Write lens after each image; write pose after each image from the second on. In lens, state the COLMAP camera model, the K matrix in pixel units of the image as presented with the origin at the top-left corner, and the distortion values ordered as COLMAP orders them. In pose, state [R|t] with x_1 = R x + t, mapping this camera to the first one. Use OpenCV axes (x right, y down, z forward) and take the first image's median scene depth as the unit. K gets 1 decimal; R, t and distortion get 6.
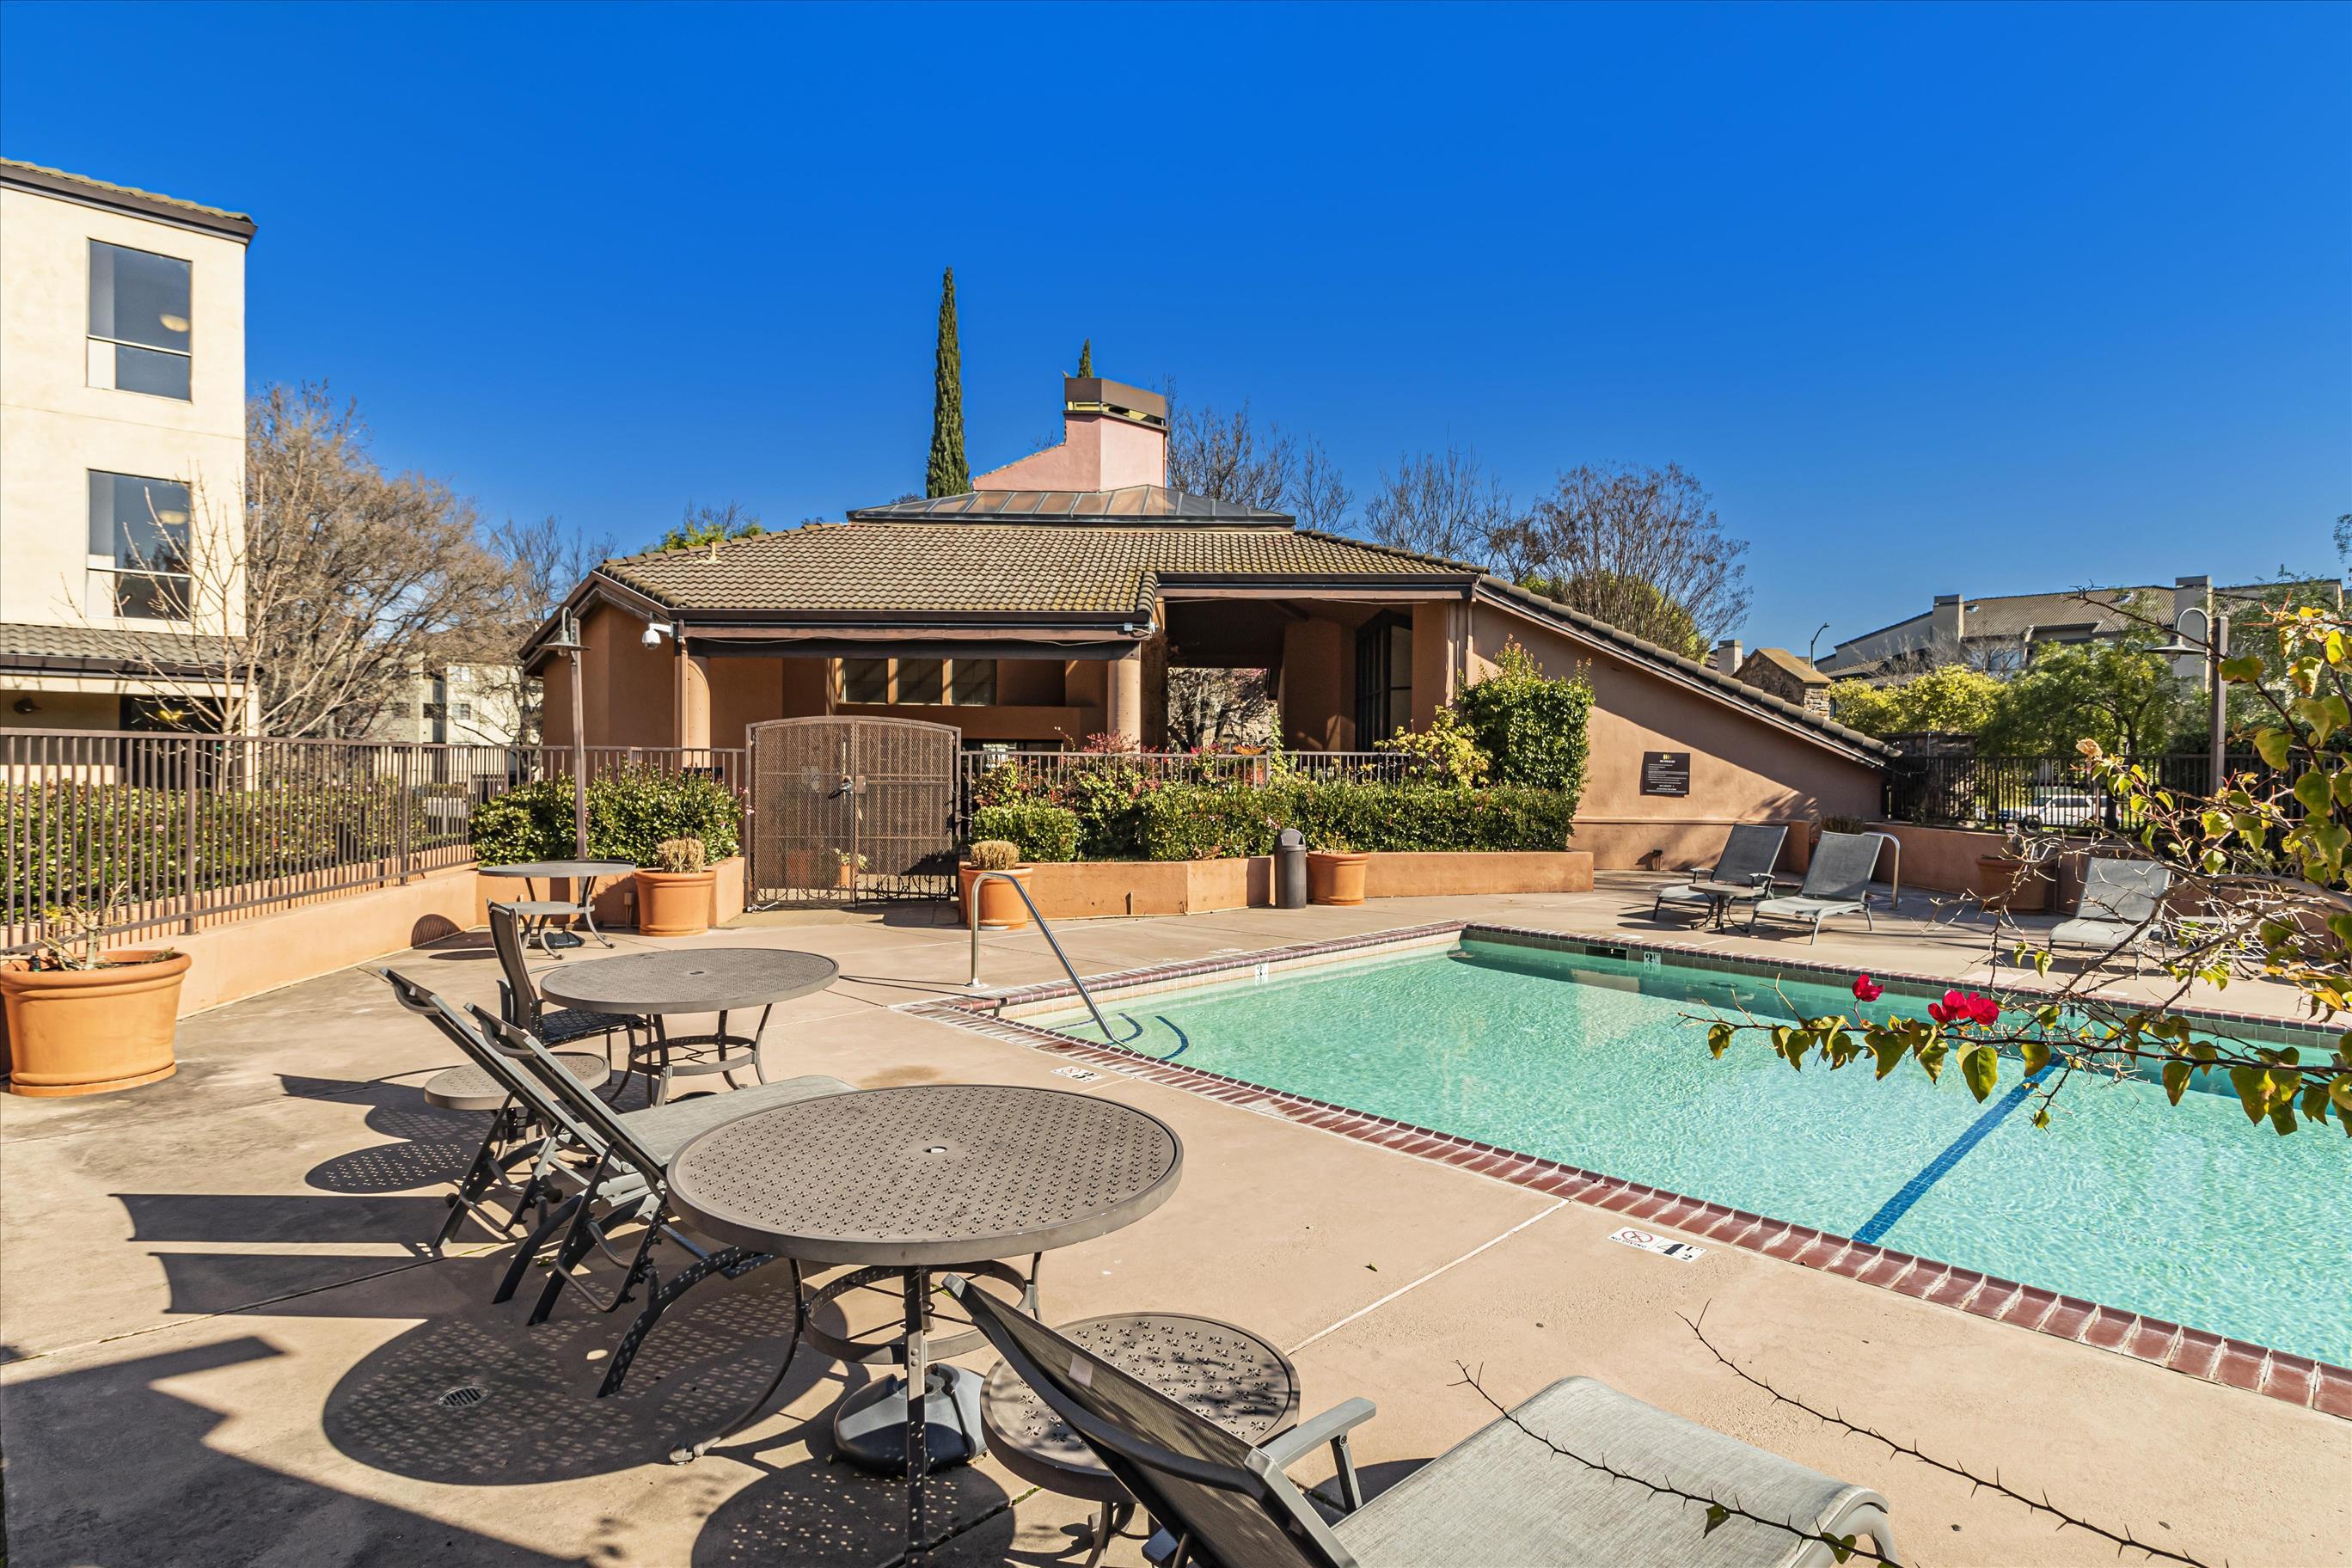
lens RADIAL K [[1104.9, 0, 1181.8], [0, 1104.9, 784.0], [0, 0, 1]] dist [-0.012045, 0.000610]
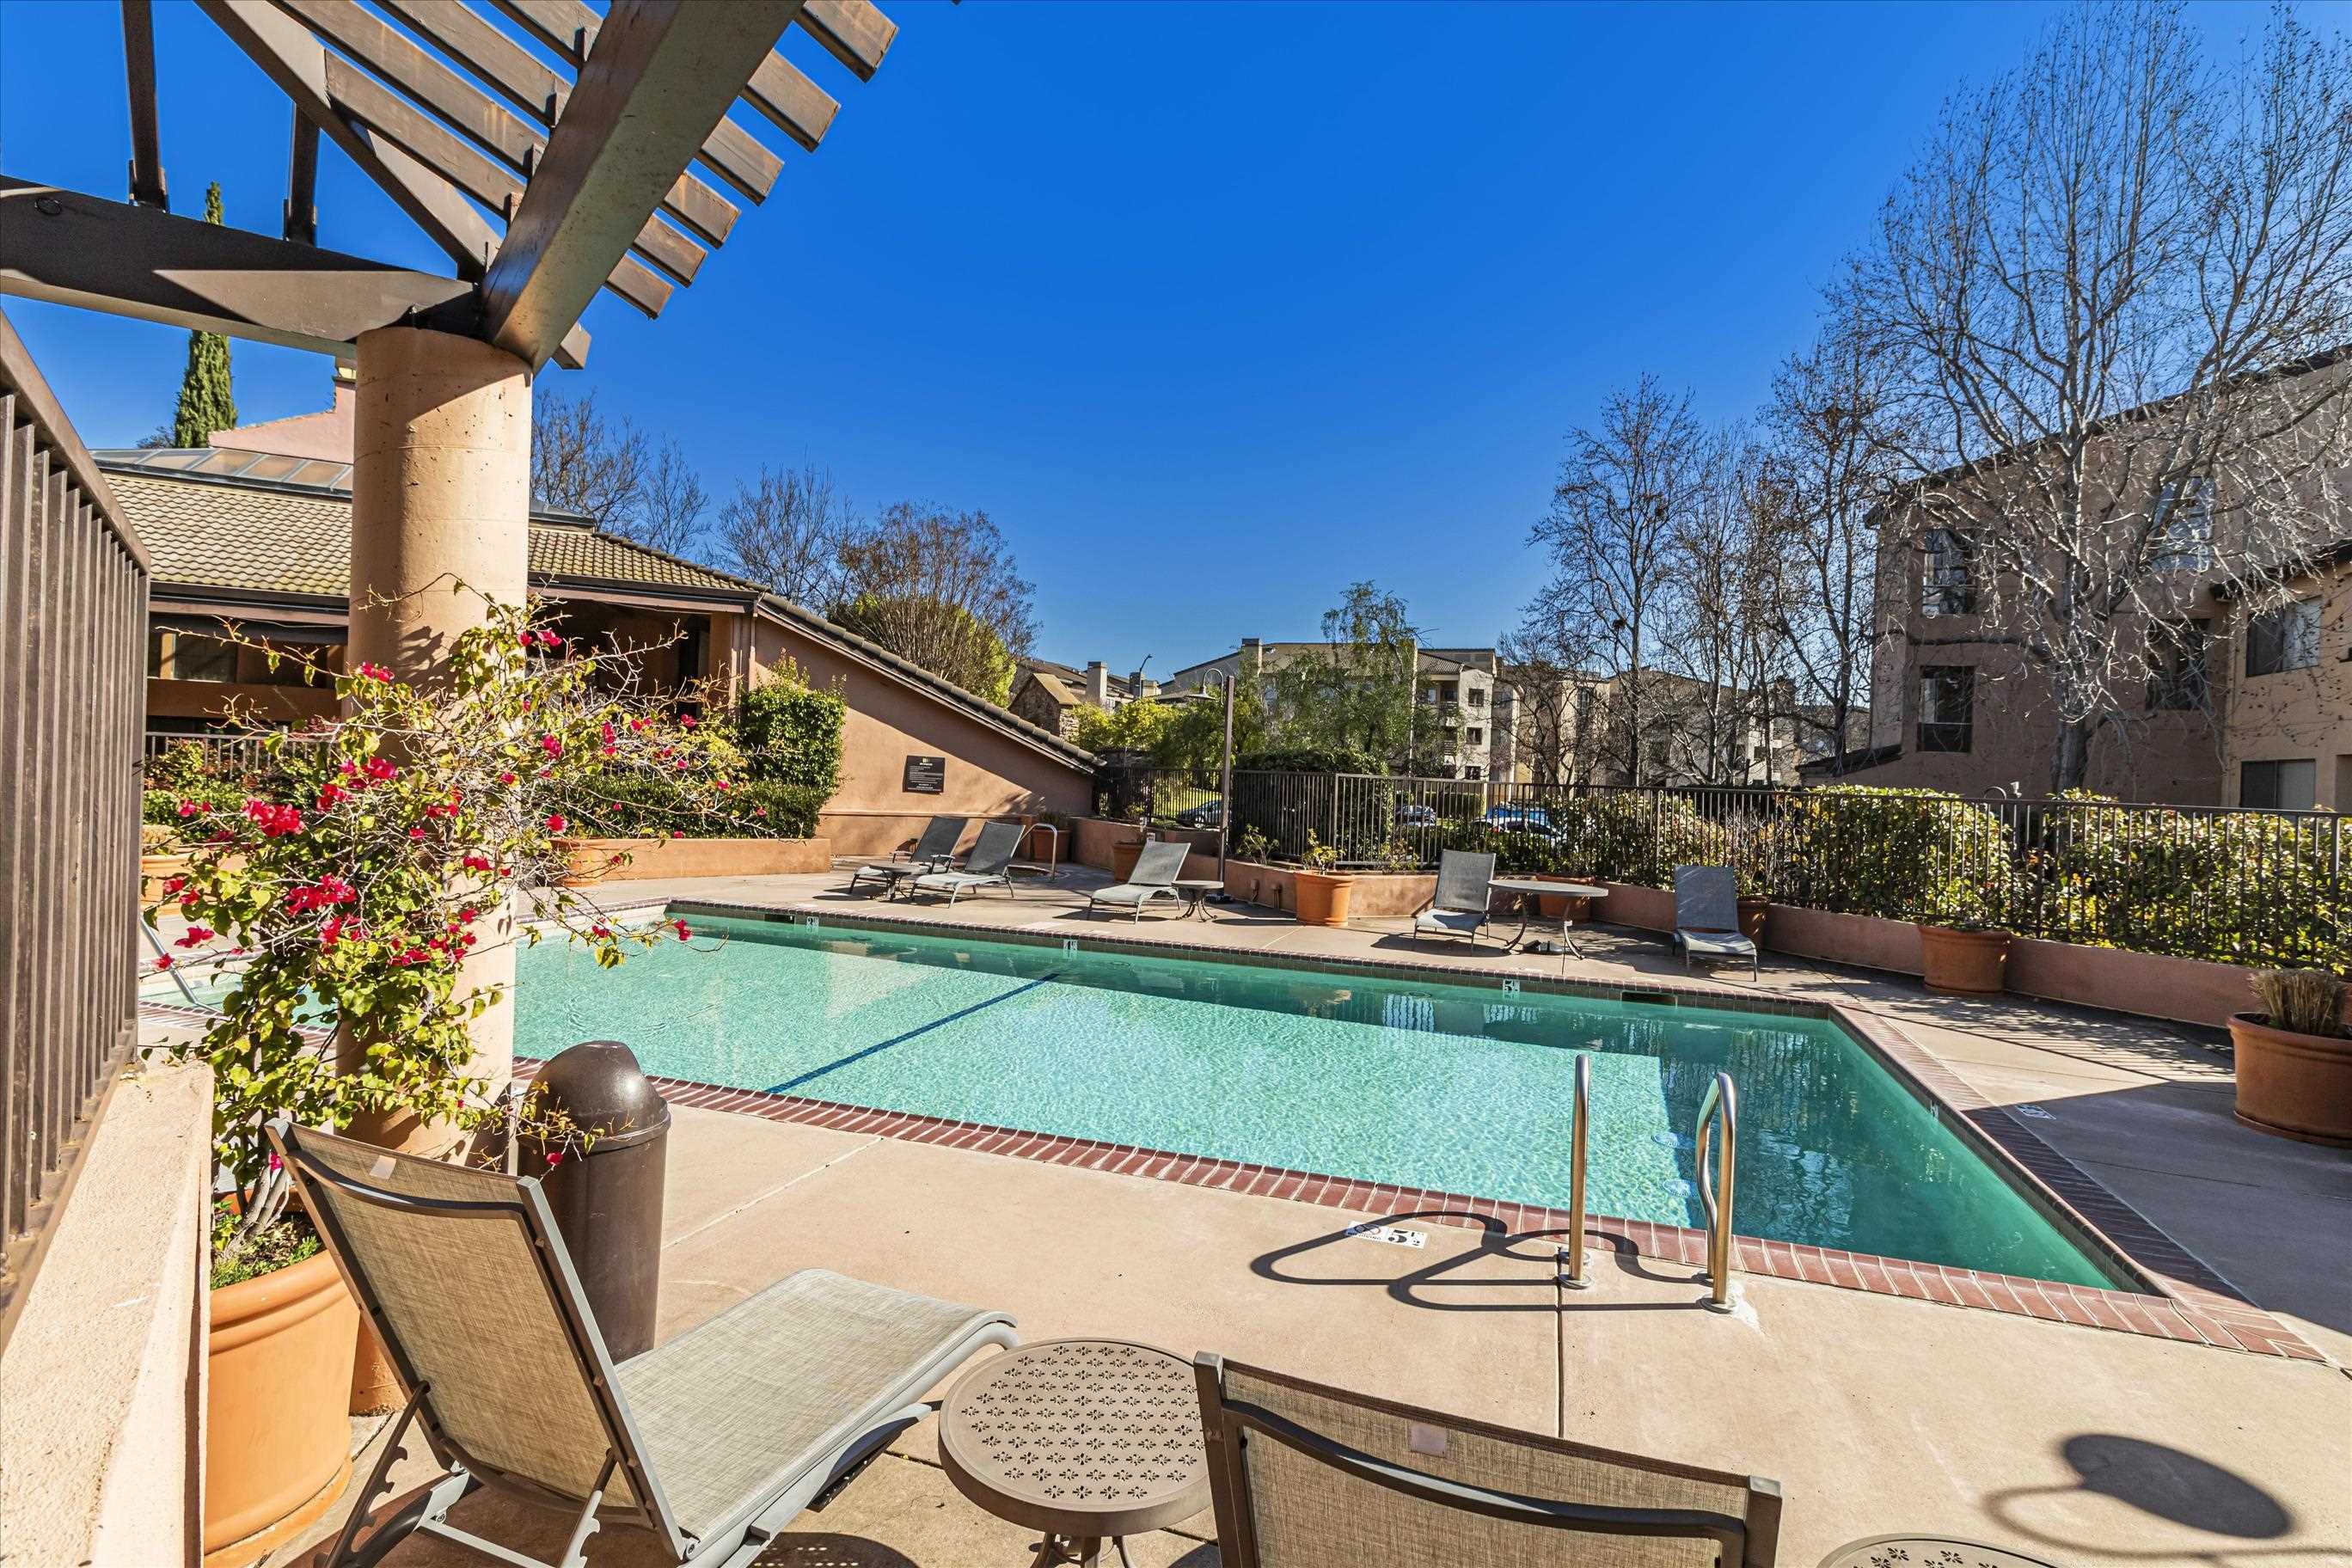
lens RADIAL K [[1104.9, 0, 1172.7], [0, 1104.9, 785.4], [0, 0, 1]] dist [-0.012045, 0.000610]
pose [[0.898576, 0.020543, 0.438338, 0.159931], [-0.021265, 0.999769, -0.003263, 0.000425], [-0.438303, -0.006389, 0.898804, -0.191203]]
